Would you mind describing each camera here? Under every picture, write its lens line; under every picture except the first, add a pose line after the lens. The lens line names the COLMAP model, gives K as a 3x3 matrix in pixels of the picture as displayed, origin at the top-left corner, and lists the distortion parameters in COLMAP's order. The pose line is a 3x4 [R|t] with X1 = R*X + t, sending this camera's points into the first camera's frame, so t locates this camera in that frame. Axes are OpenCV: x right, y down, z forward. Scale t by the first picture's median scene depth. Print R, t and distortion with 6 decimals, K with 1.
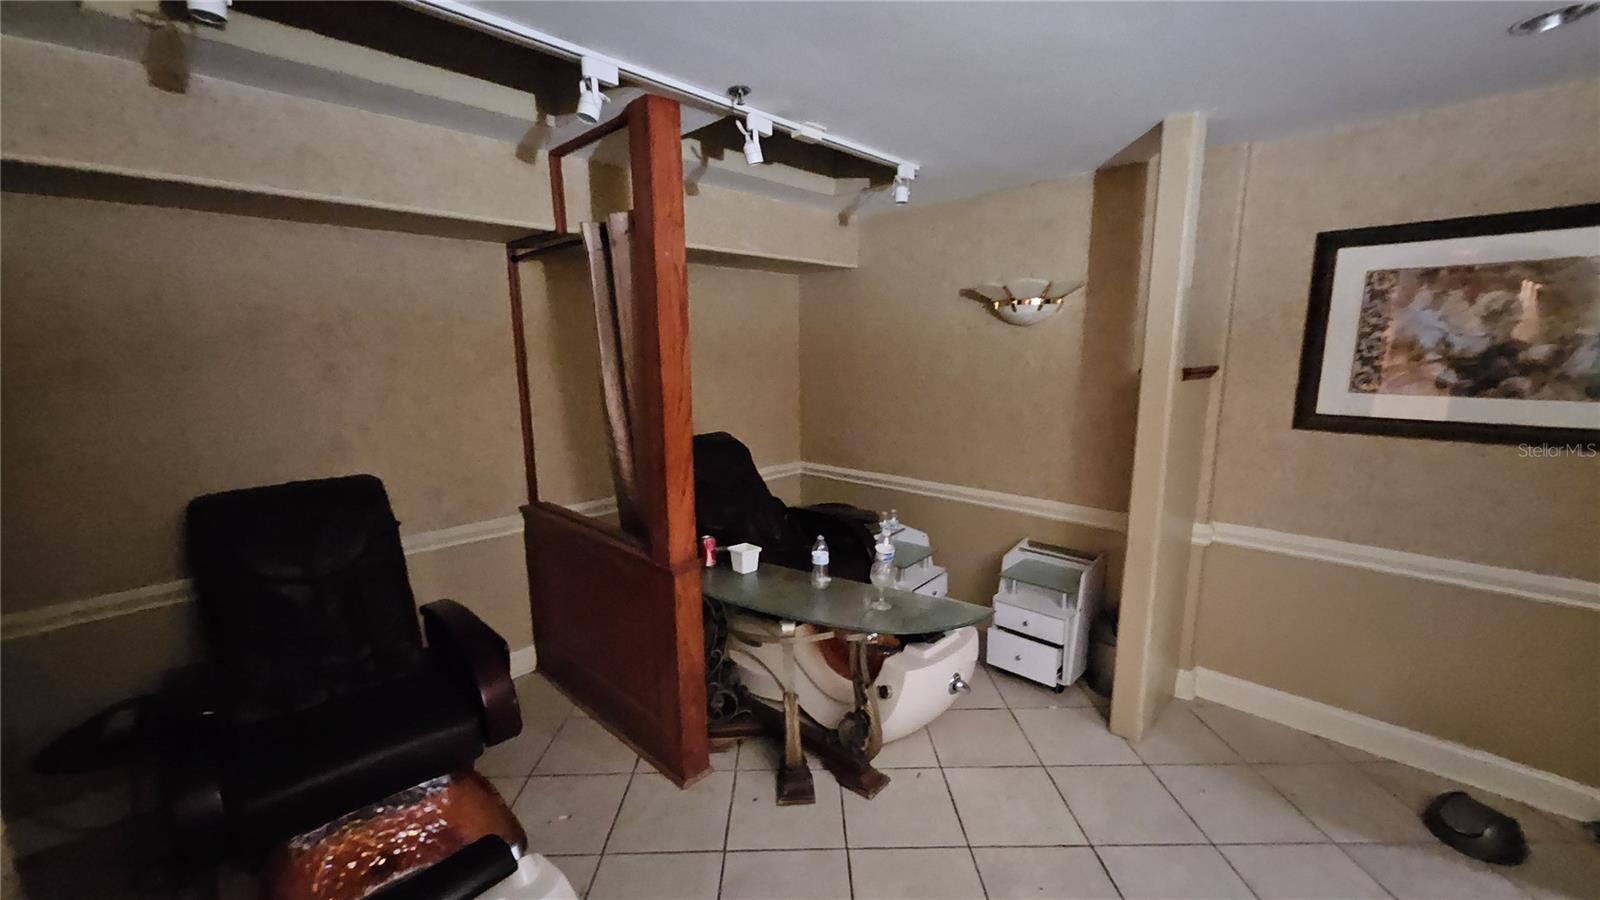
lens RADIAL K [[643.8, 0, 800.0], [0, 643.8, 450.0], [0, 0, 1]] dist [0.013339, -0.000020]
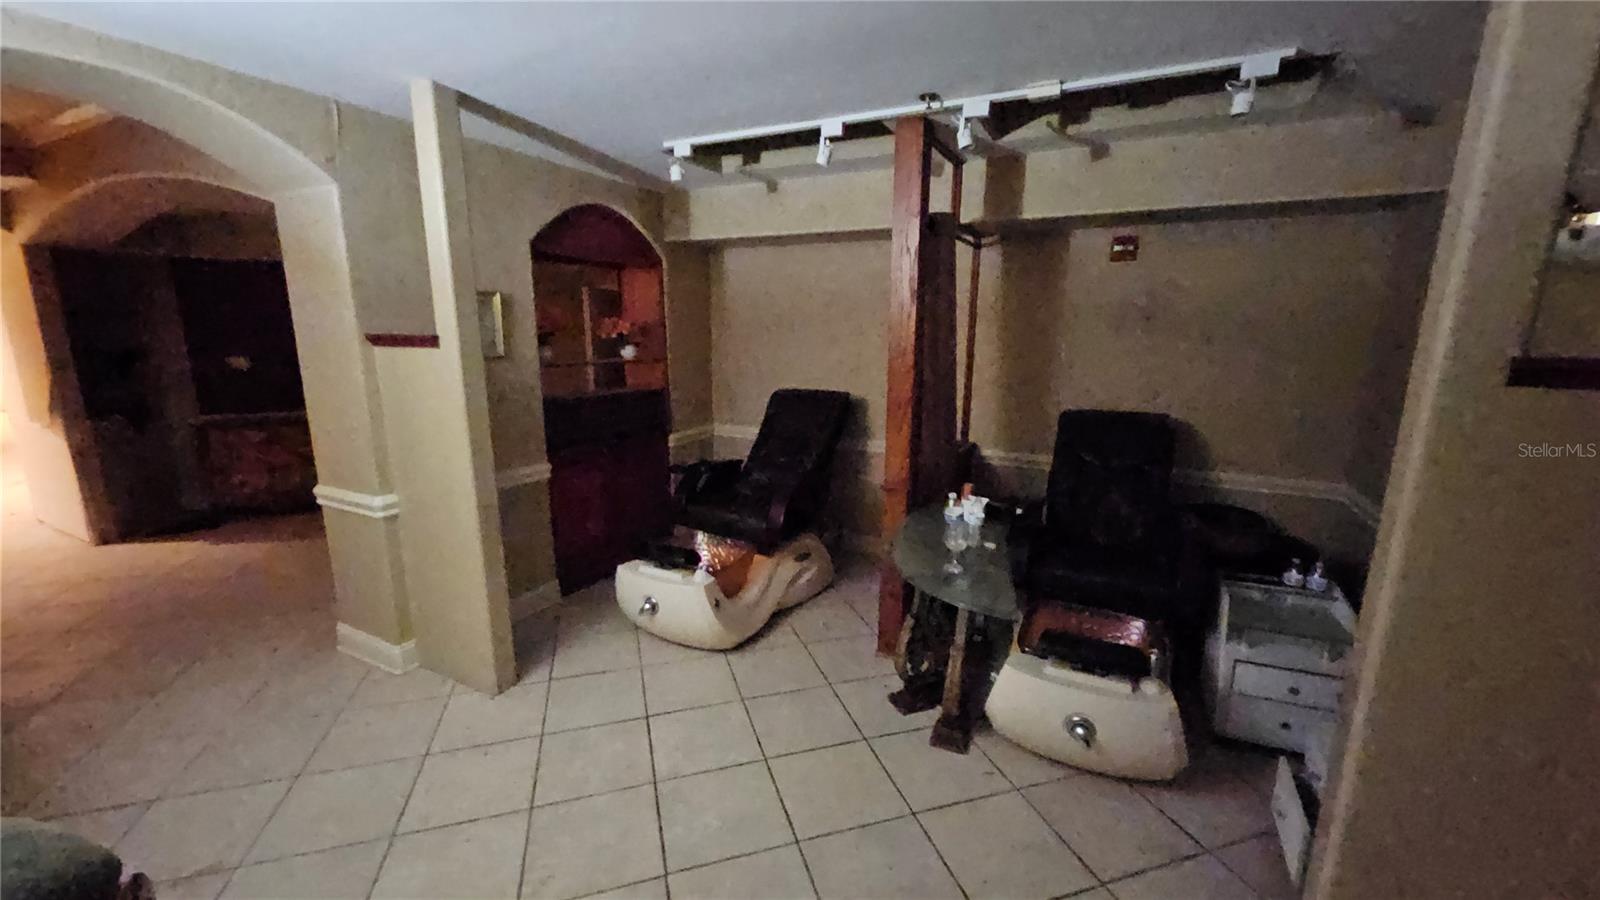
lens RADIAL K [[643.8, 0, 800.0], [0, 643.8, 450.0], [0, 0, 1]] dist [0.013339, -0.000020]
pose [[0.294301, 0.190387, -0.936557, 0.831569], [-0.159382, 0.976011, 0.148324, -0.046809], [0.942329, 0.105618, 0.317585, 0.365338]]
